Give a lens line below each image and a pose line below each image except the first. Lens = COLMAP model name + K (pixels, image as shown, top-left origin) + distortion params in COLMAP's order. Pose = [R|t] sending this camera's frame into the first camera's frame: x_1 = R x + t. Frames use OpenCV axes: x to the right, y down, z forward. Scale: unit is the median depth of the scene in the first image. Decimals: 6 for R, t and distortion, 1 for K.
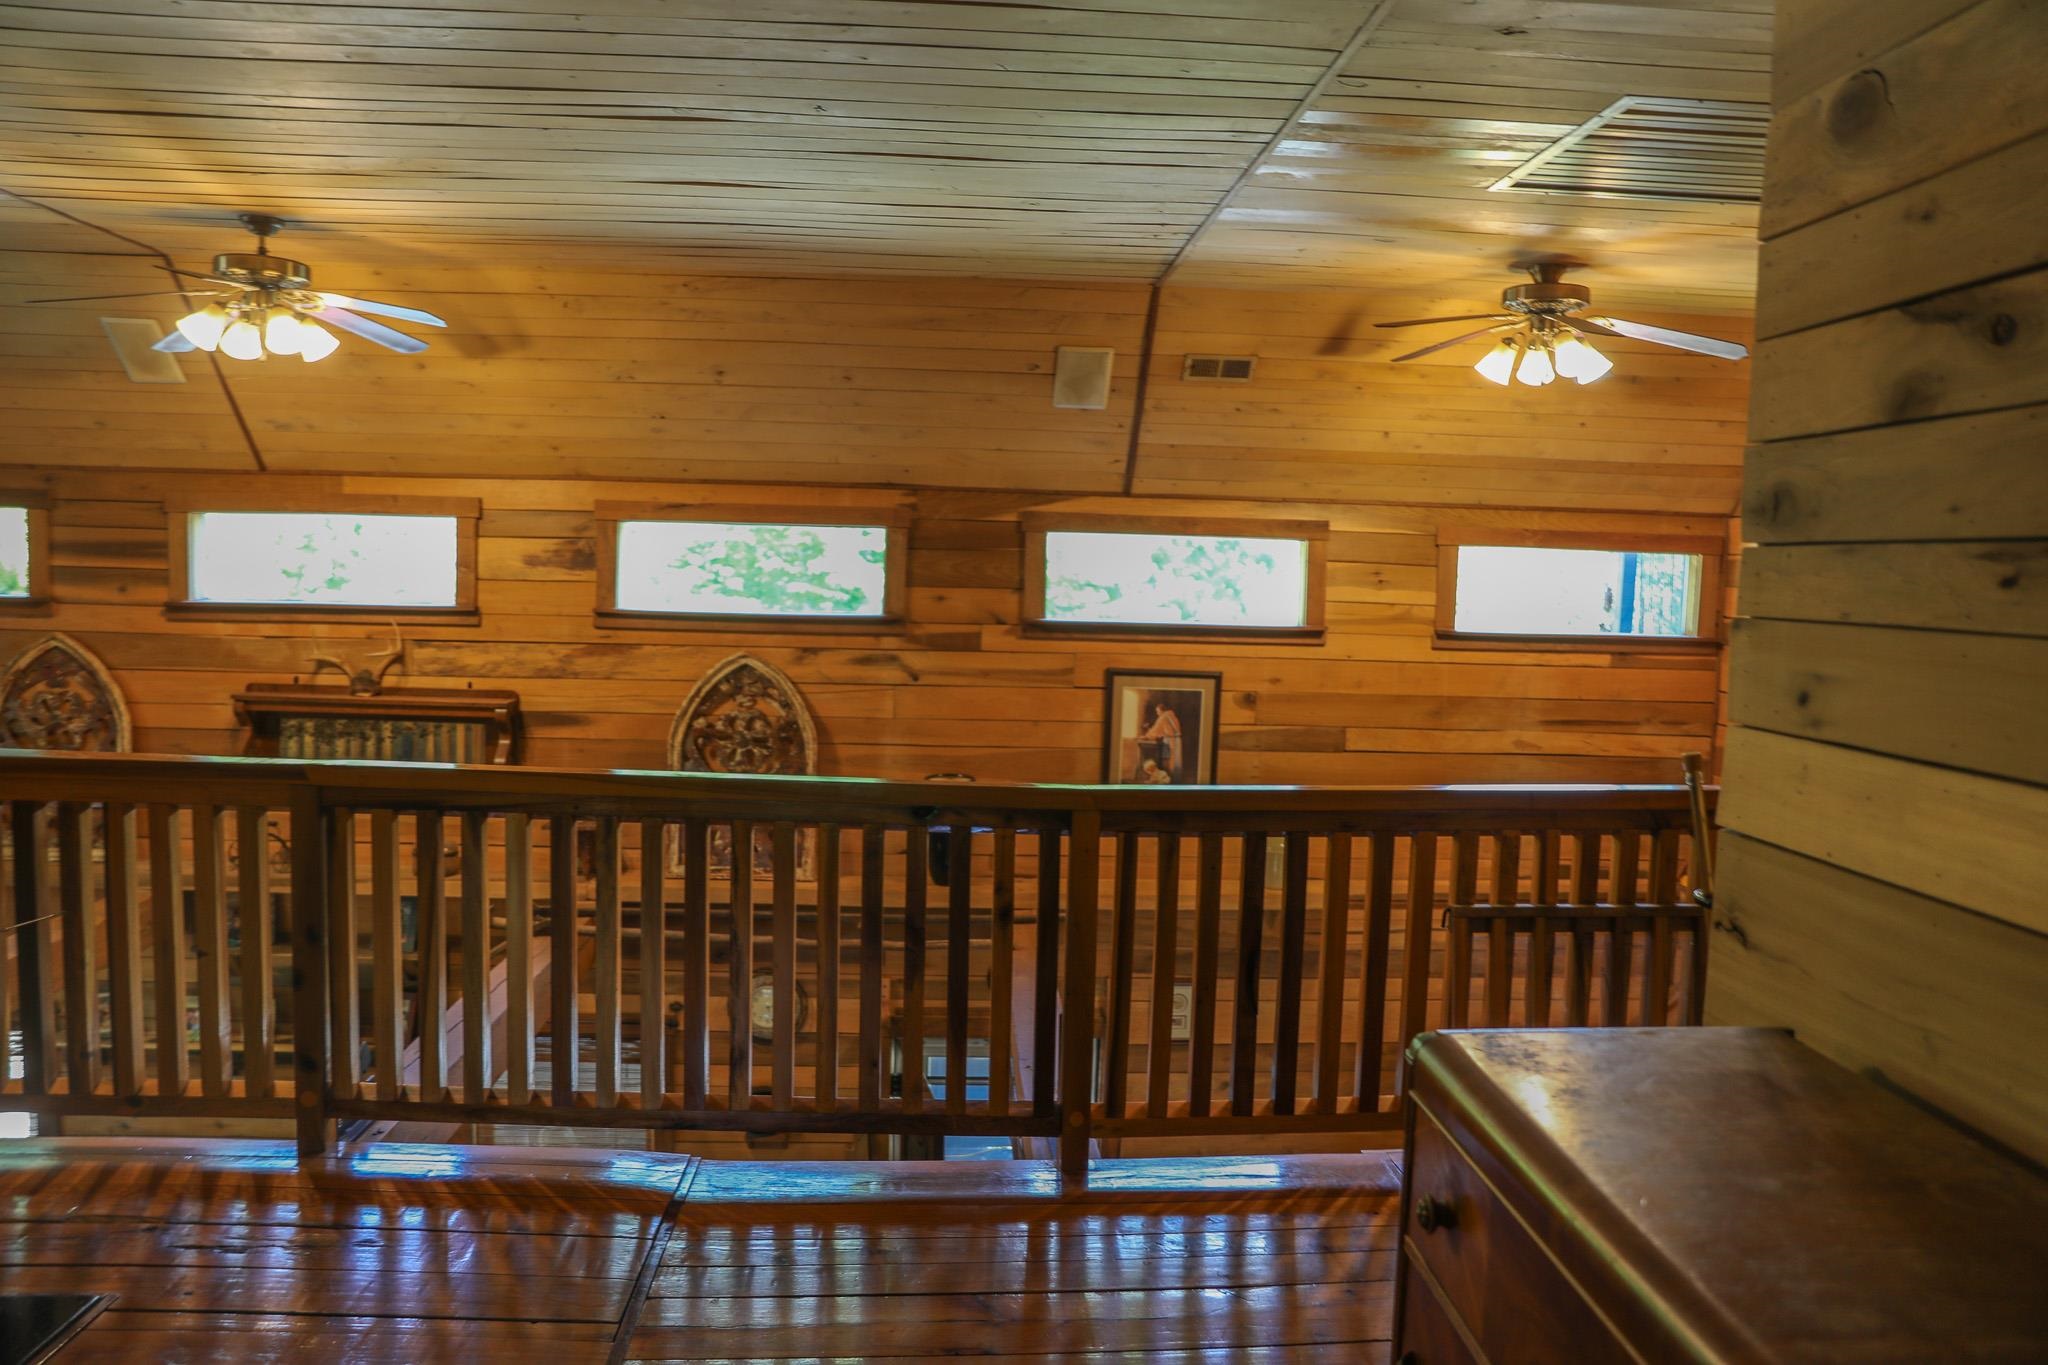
lens RADIAL K [[1403.6, 0, 1022.9], [0, 1403.6, 693.5], [0, 0, 1]] dist [-0.096084, 0.063791]
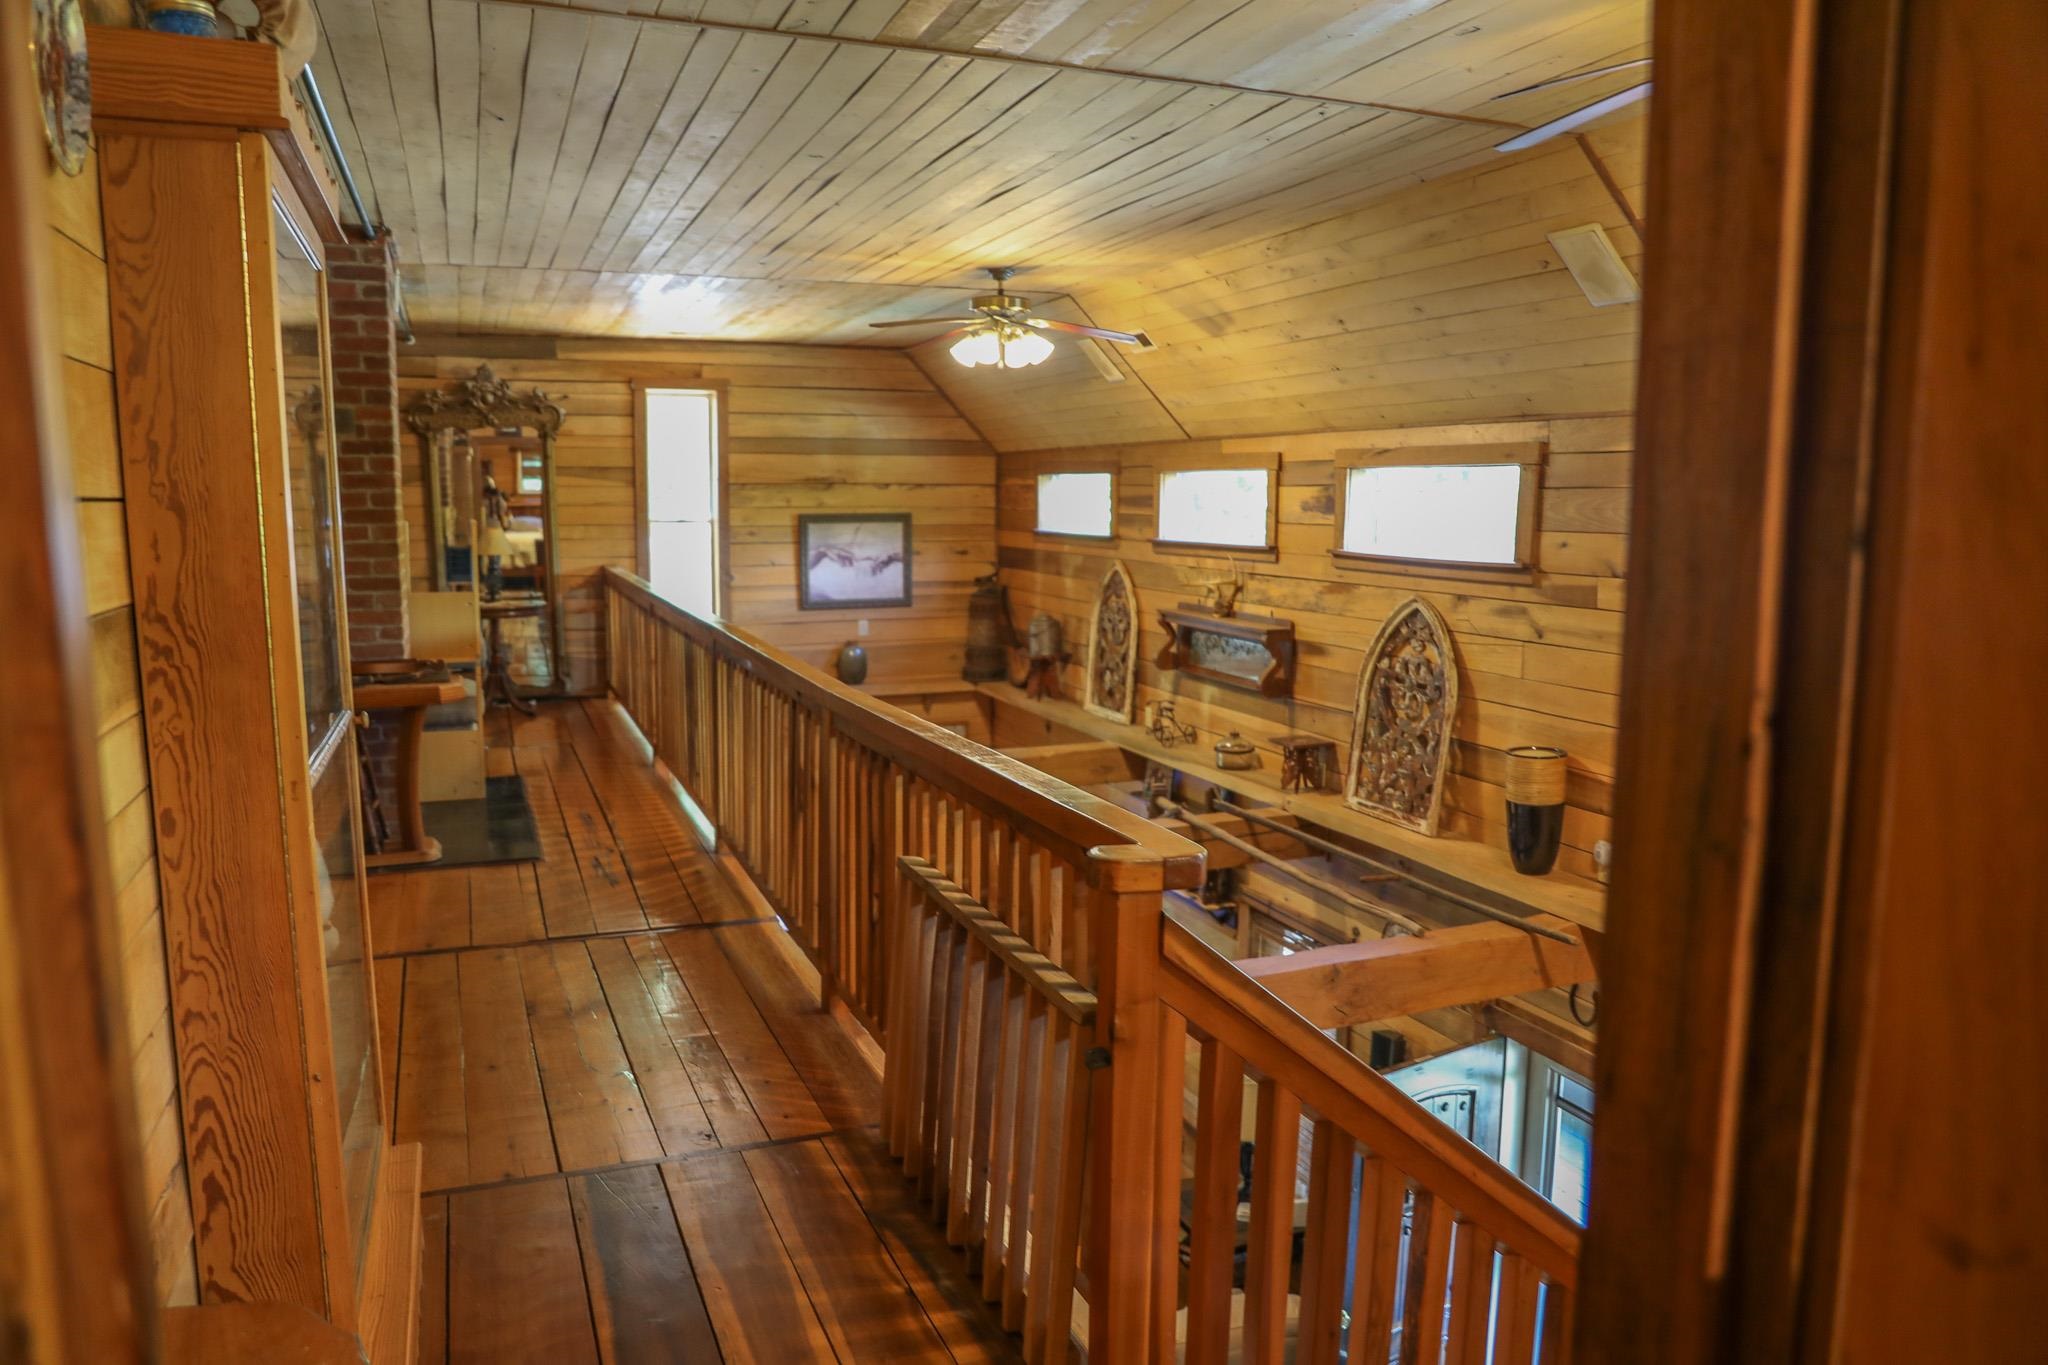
lens RADIAL K [[1403.6, 0, 1012.3], [0, 1403.6, 702.9], [0, 0, 1]] dist [-0.096084, 0.063791]
pose [[0.312189, 0.113813, -0.943178, 0.651543], [-0.083563, 0.992240, 0.092074, -0.021492], [0.946338, 0.050070, 0.319277, 0.415764]]
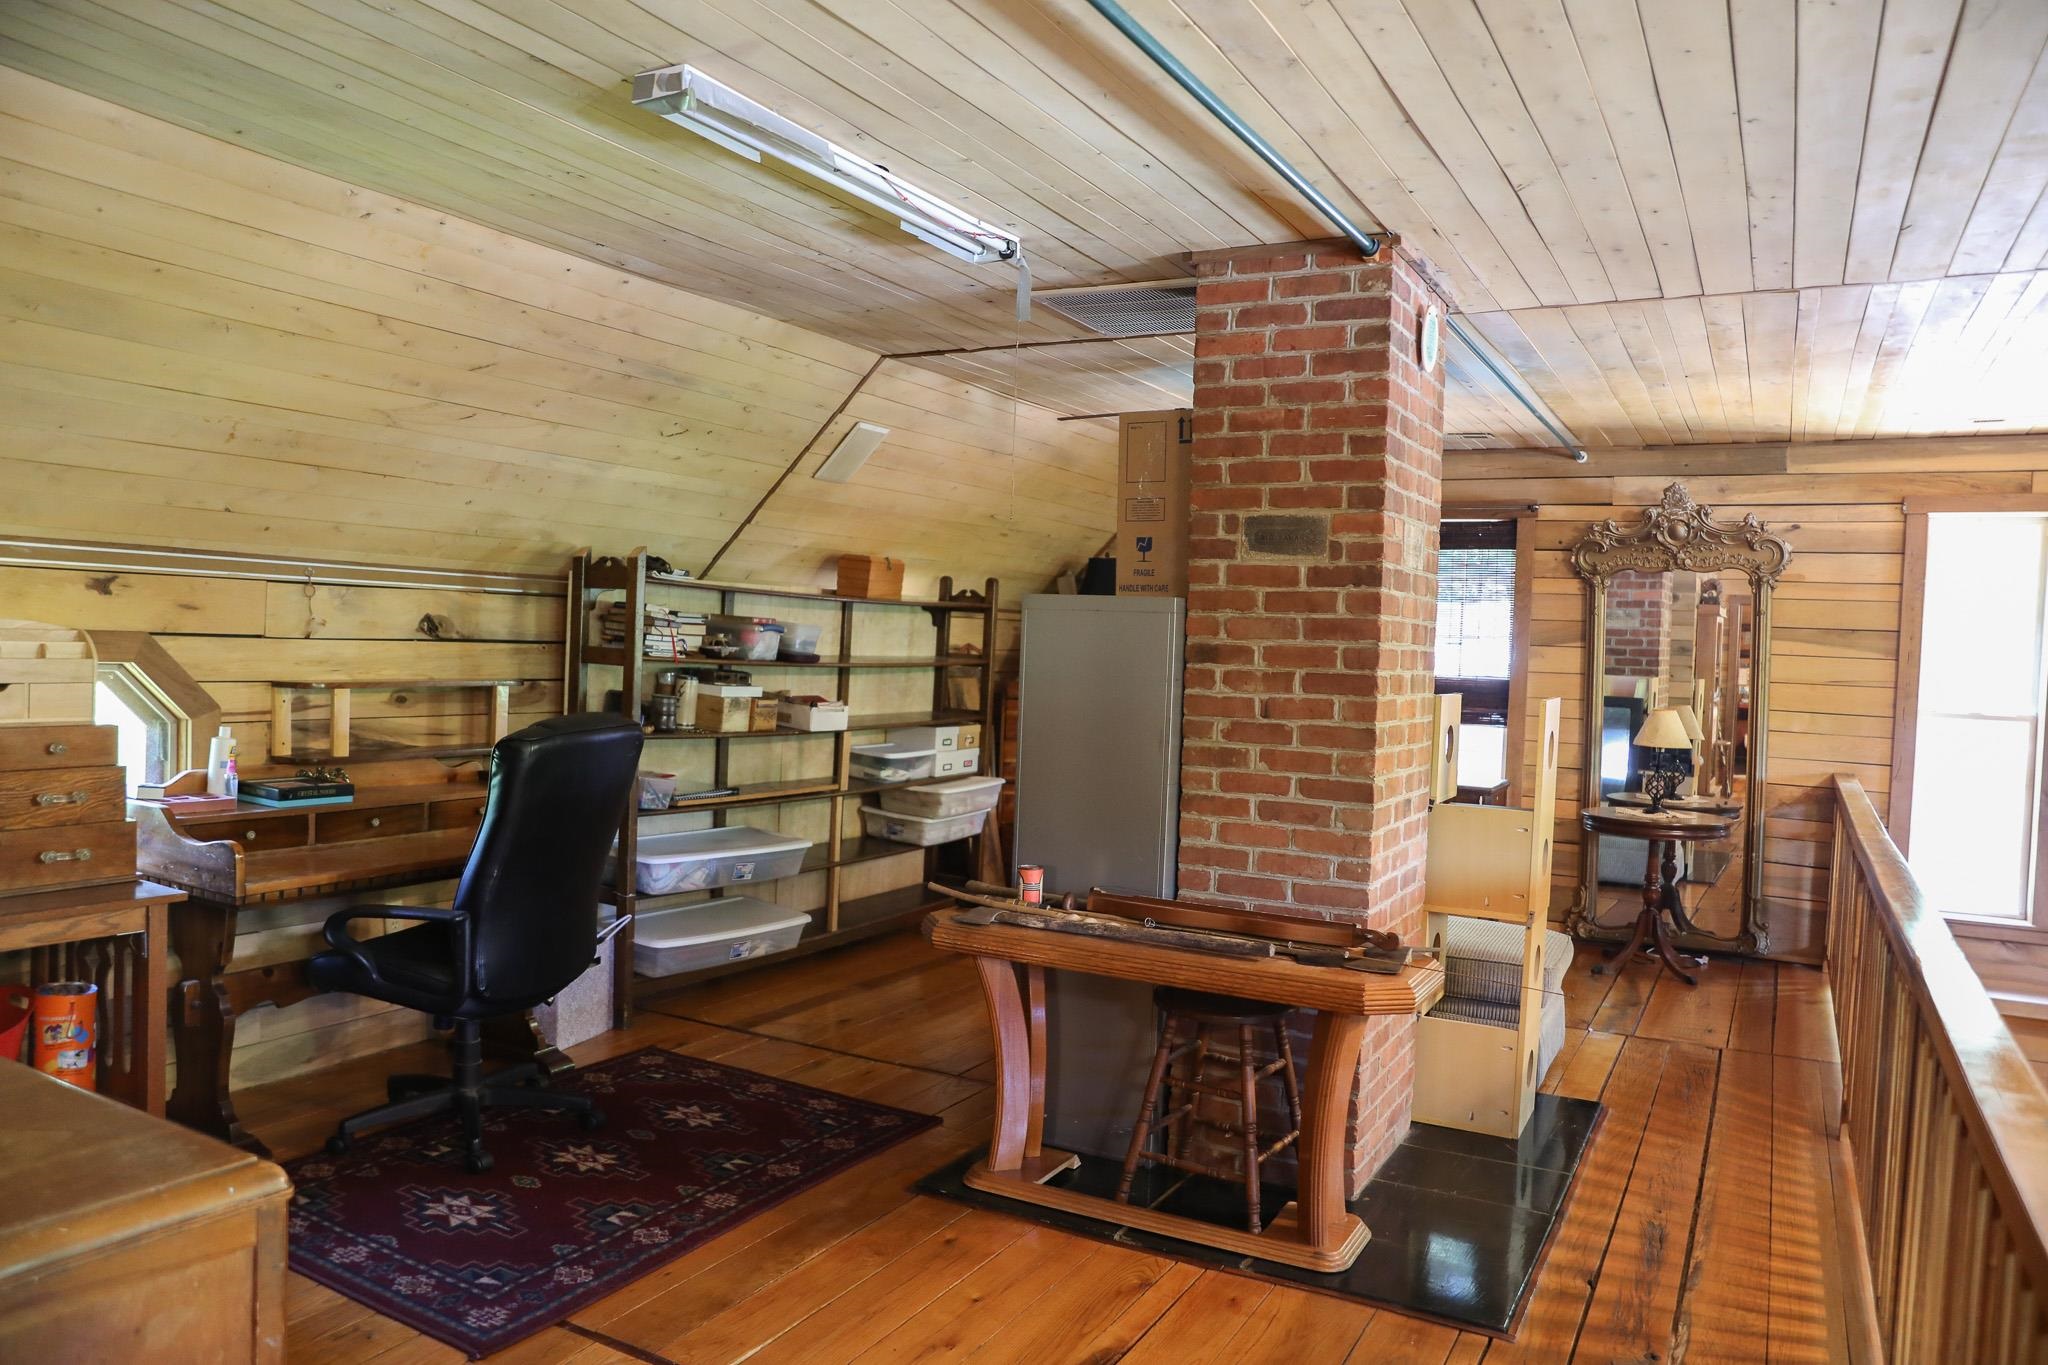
lens RADIAL K [[1403.6, 0, 1026.0], [0, 1403.6, 682.5], [0, 0, 1]] dist [-0.096084, 0.063791]
pose [[-0.532232, -0.019622, -0.846371, 0.208634], [-0.128232, 0.990065, 0.057684, -0.042358], [0.836831, 0.139233, -0.529461, 0.499336]]
